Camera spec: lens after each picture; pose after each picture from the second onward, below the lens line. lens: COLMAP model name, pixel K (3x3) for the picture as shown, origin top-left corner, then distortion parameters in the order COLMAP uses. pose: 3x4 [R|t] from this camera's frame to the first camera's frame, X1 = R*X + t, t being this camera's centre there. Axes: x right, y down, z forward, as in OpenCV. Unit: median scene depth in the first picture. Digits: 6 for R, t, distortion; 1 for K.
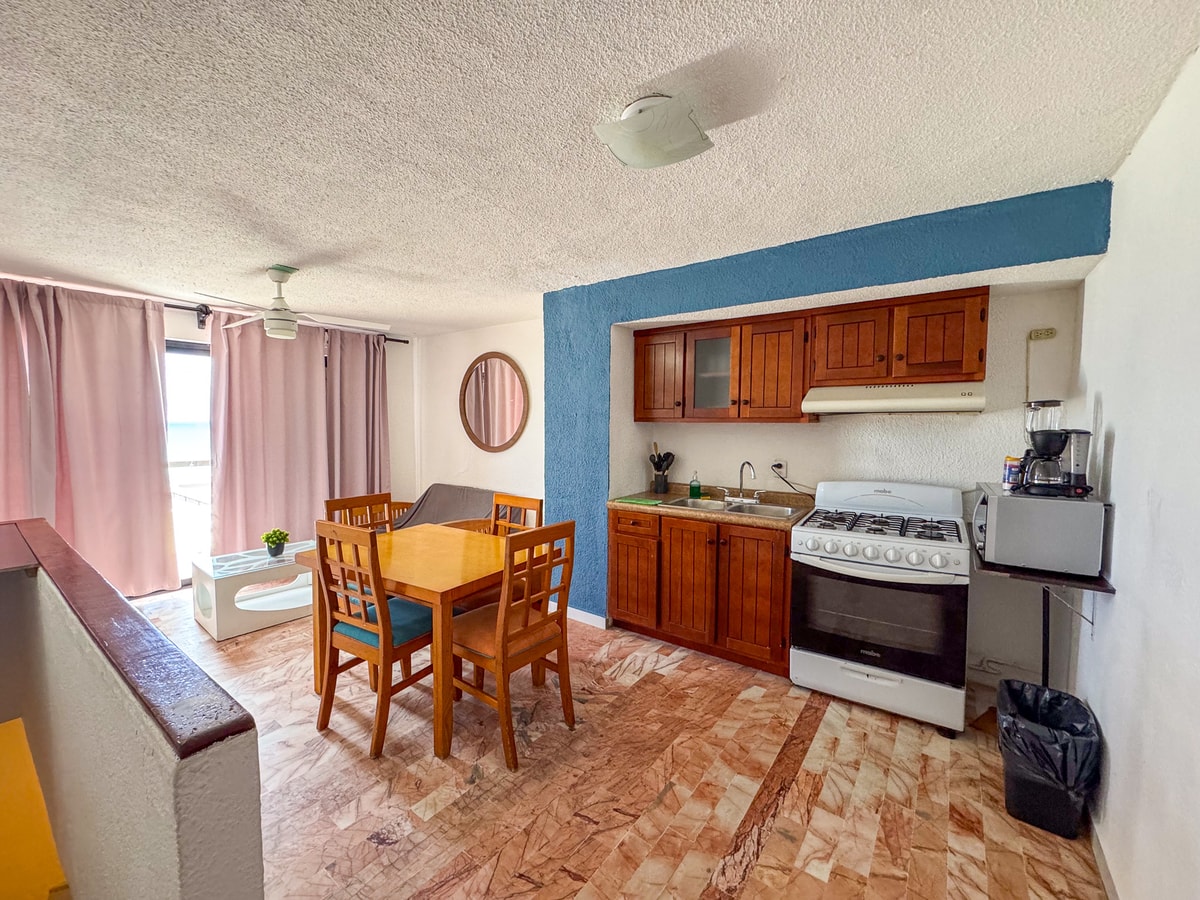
lens RADIAL K [[480.1, 0, 600.0], [0, 480.1, 450.0], [0, 0, 1]] dist [-0.002820, 0.000455]
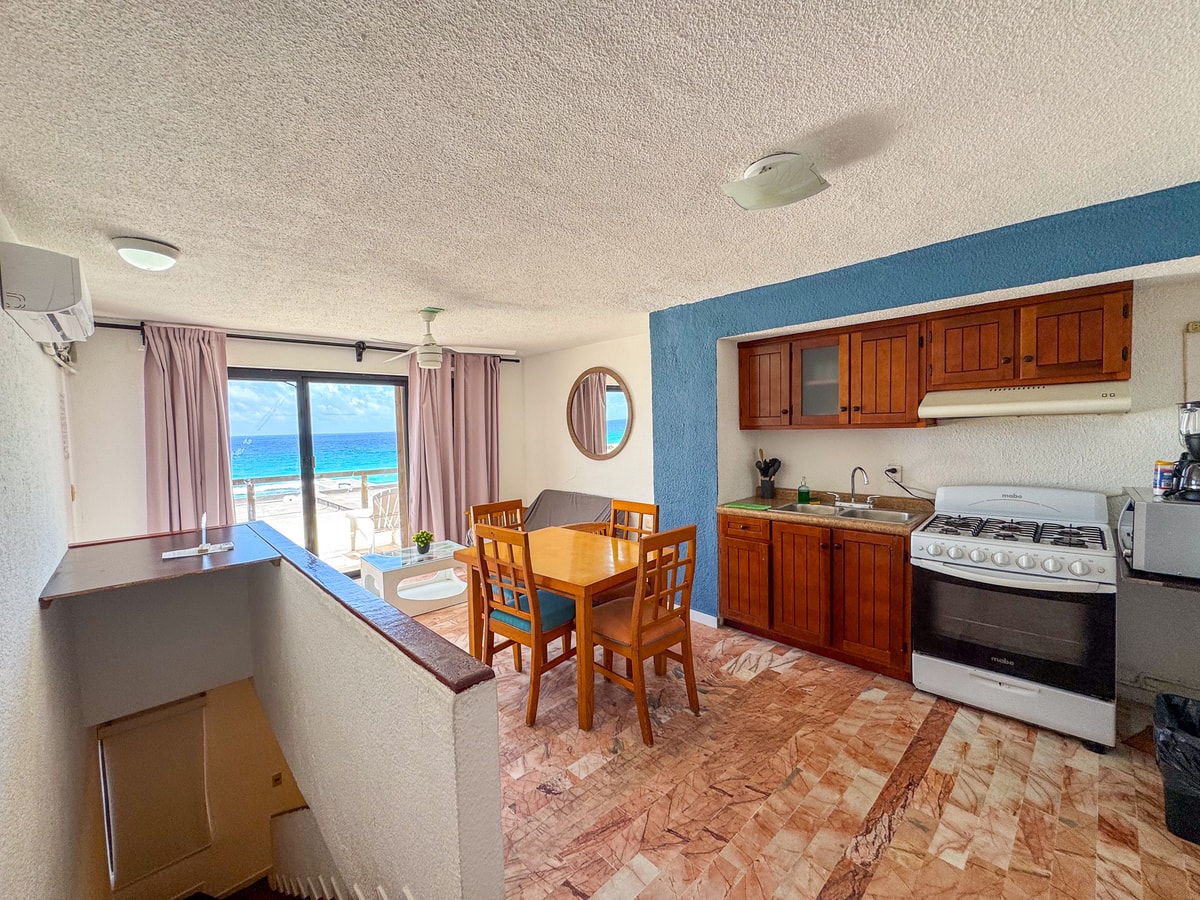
lens RADIAL K [[480.1, 0, 600.0], [0, 480.1, 450.0], [0, 0, 1]] dist [-0.002820, 0.000455]
pose [[0.984458, -0.021864, -0.174256, -0.073301], [0.020738, 0.999751, -0.008282, -0.019954], [0.174393, 0.004539, 0.984666, -0.121752]]
